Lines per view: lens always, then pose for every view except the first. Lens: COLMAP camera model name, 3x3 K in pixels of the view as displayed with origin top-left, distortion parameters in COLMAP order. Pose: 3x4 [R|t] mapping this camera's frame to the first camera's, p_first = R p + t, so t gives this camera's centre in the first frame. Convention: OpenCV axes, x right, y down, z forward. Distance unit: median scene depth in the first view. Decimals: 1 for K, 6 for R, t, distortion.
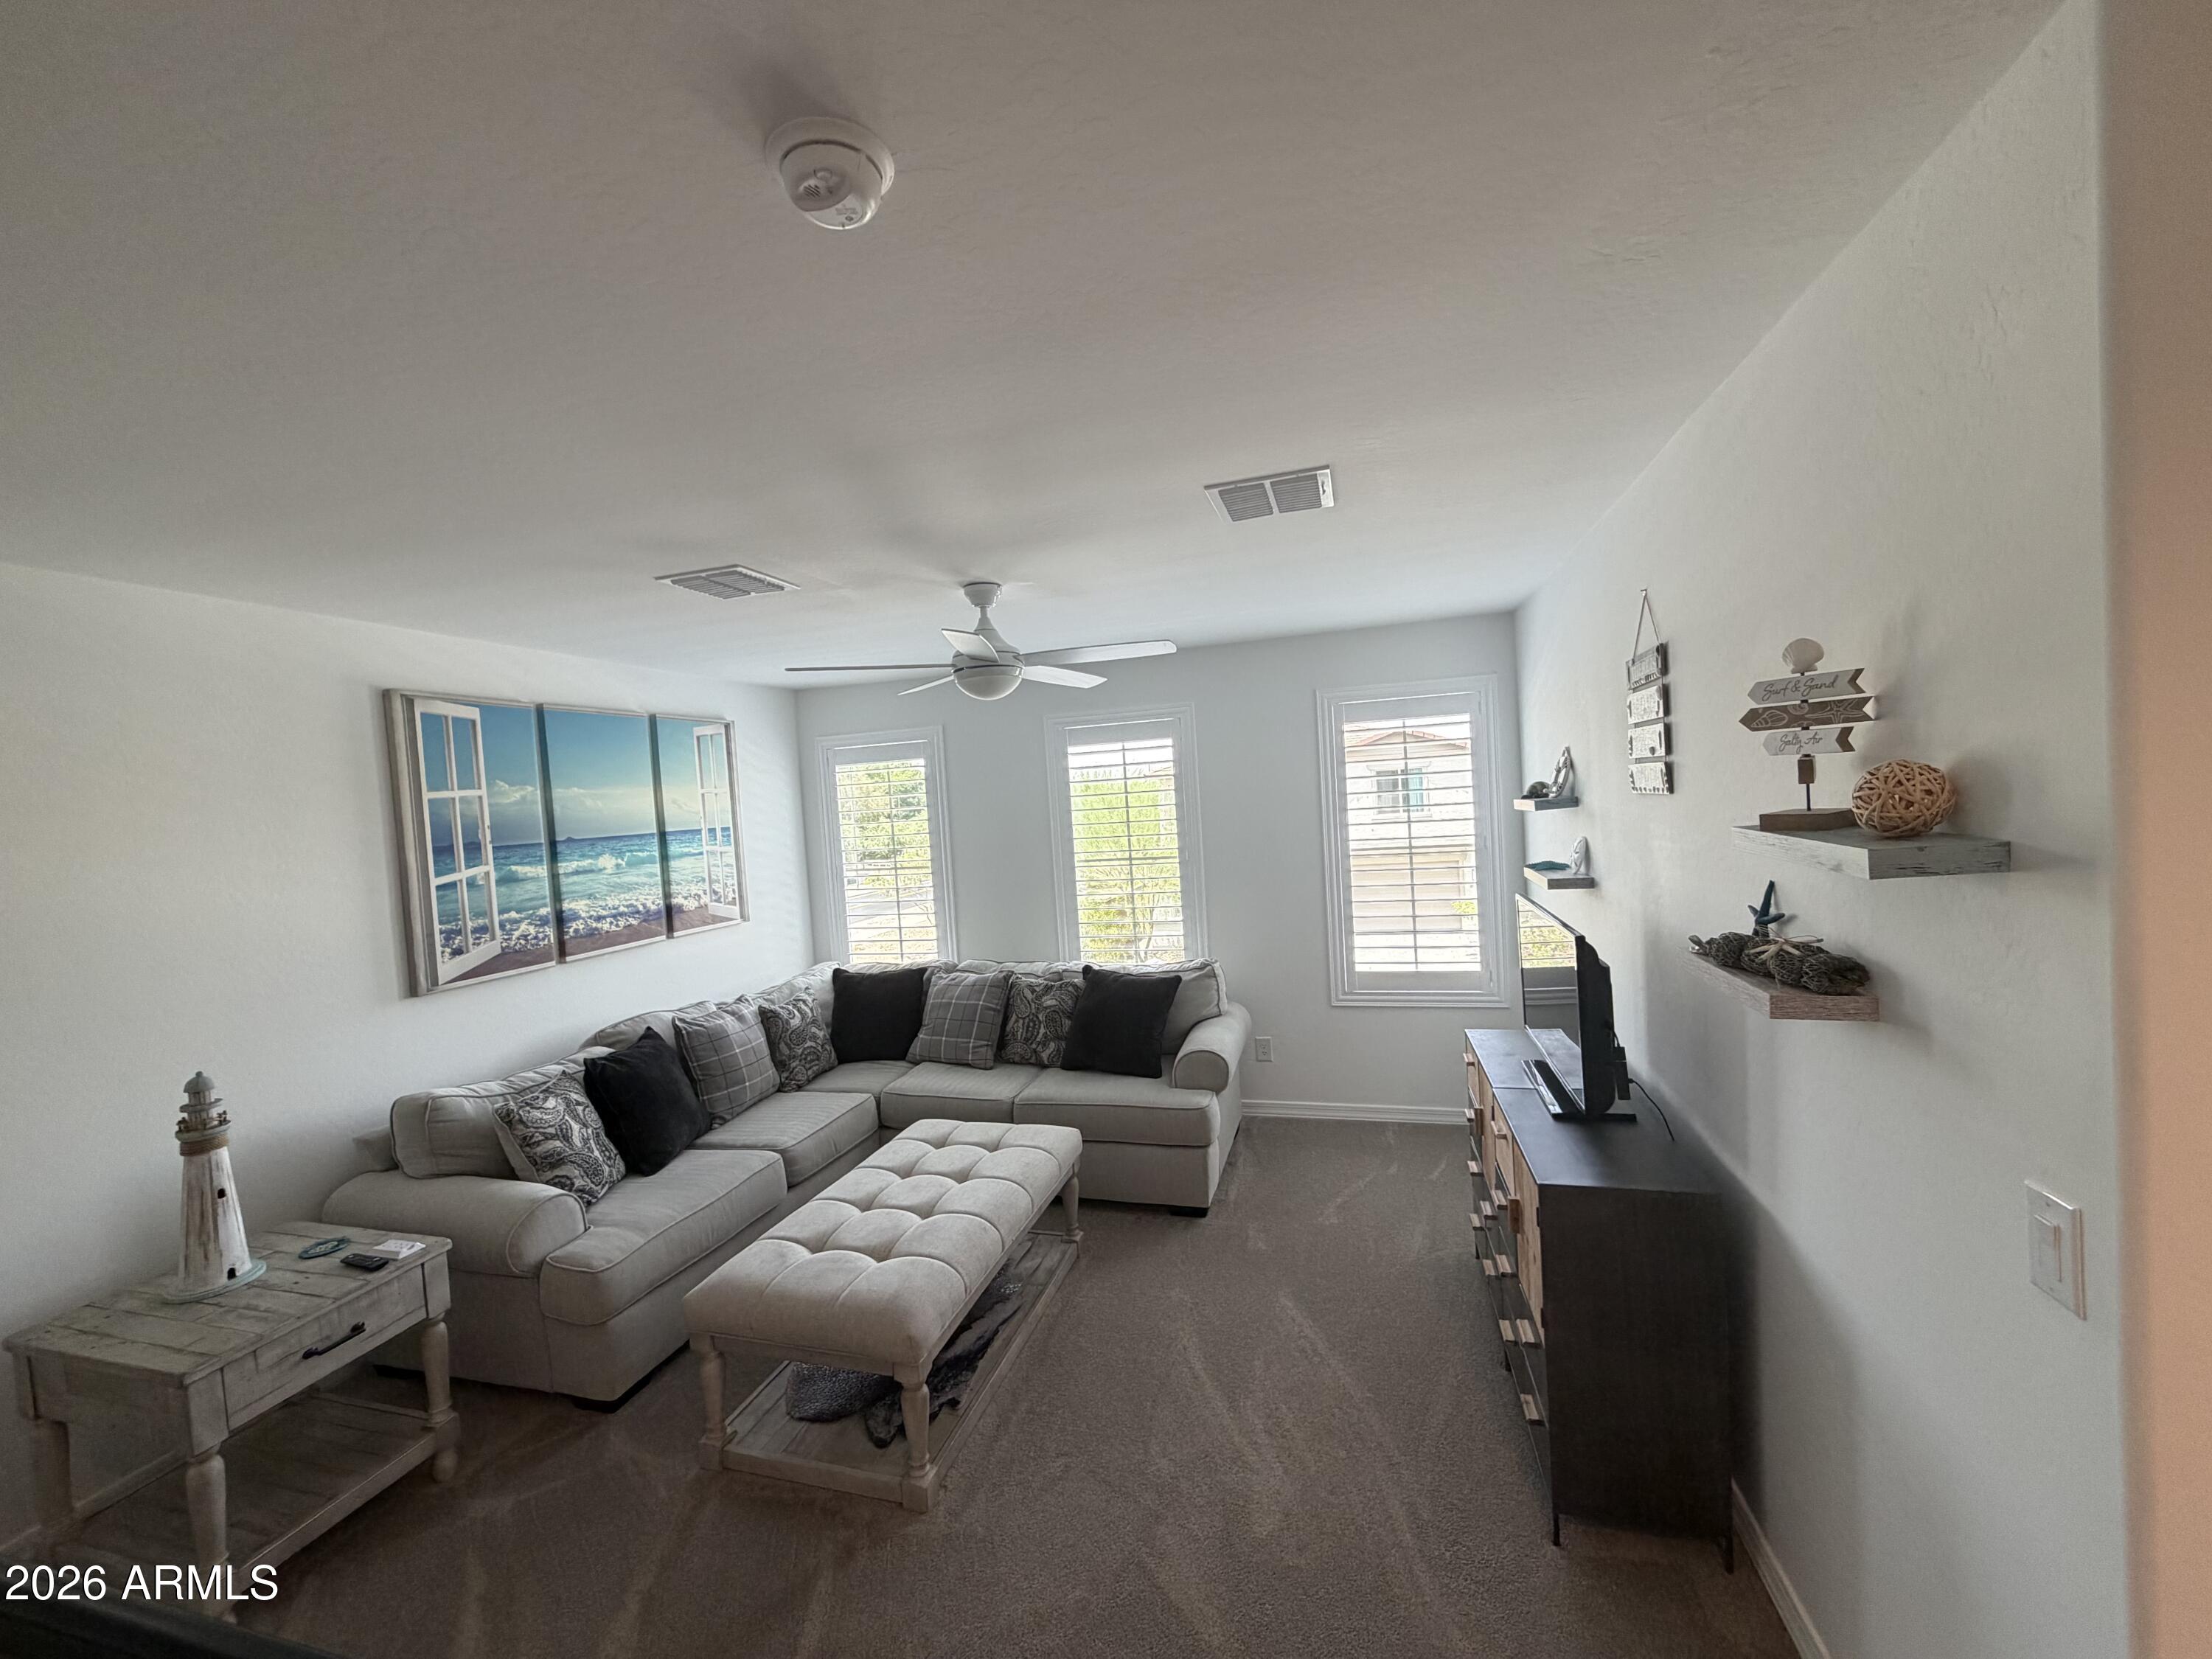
lens RADIAL K [[879.5, 0, 1107.0], [0, 879.5, 828.3], [0, 0, 1]] dist [0.004797, -0.000324]
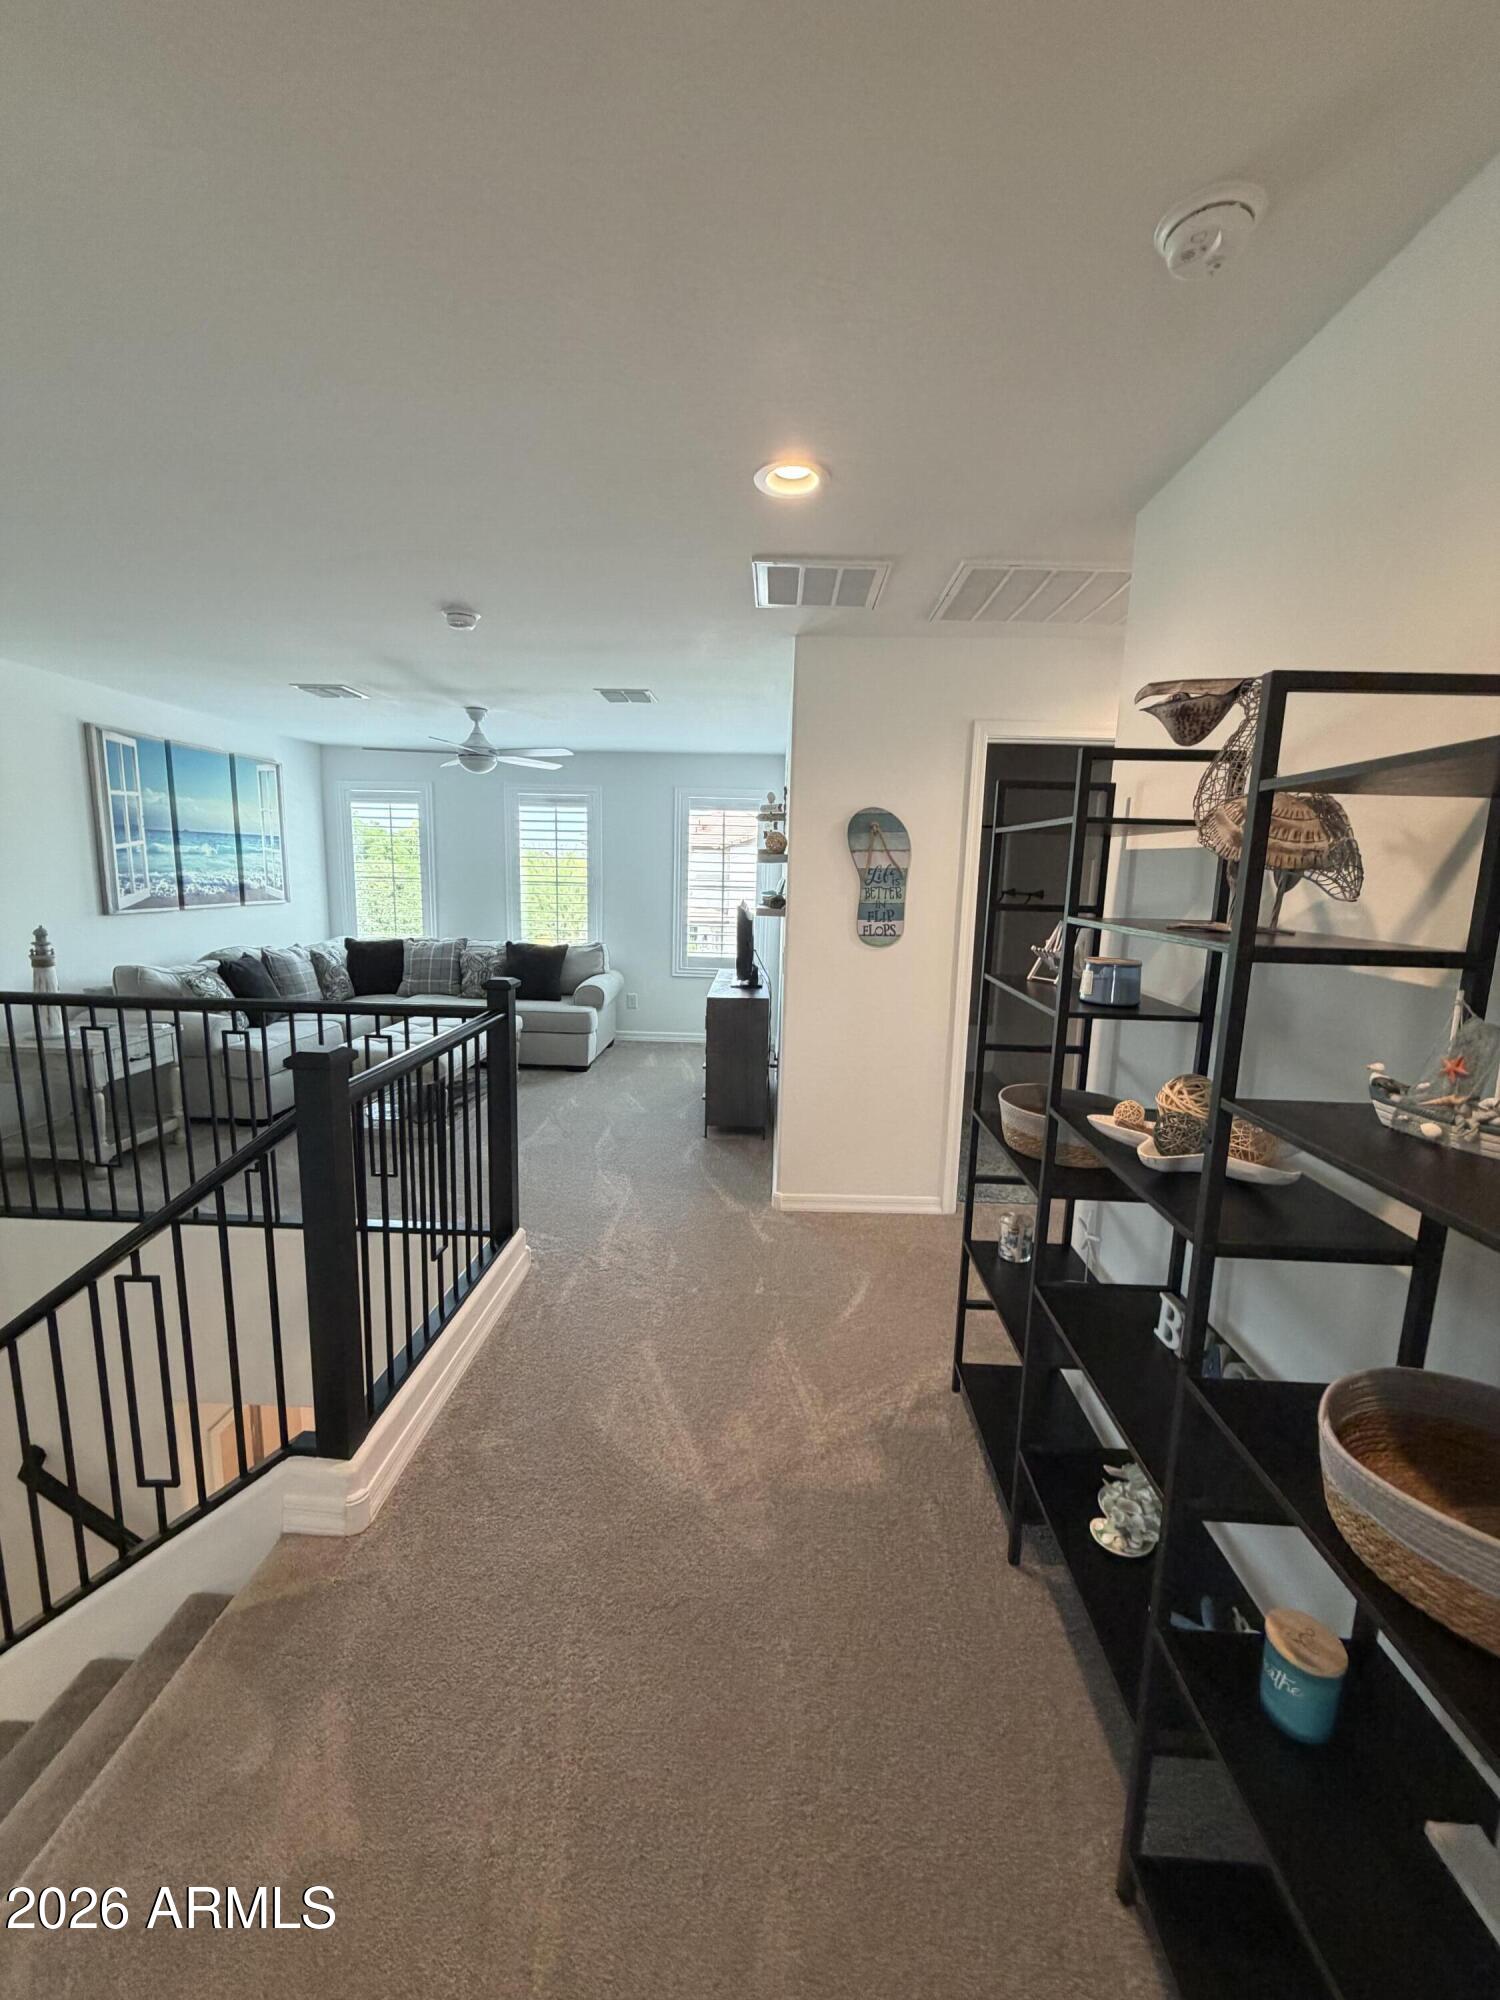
lens RADIAL K [[795.2, 0, 746.2], [0, 795.2, 989.9], [0, 0, 1]] dist [0.004797, -0.000324]
pose [[0.967536, 0.051061, 0.247520, 0.015154], [-0.078300, 0.991751, 0.101481, 0.070549], [-0.240297, -0.117567, 0.963554, -0.631488]]
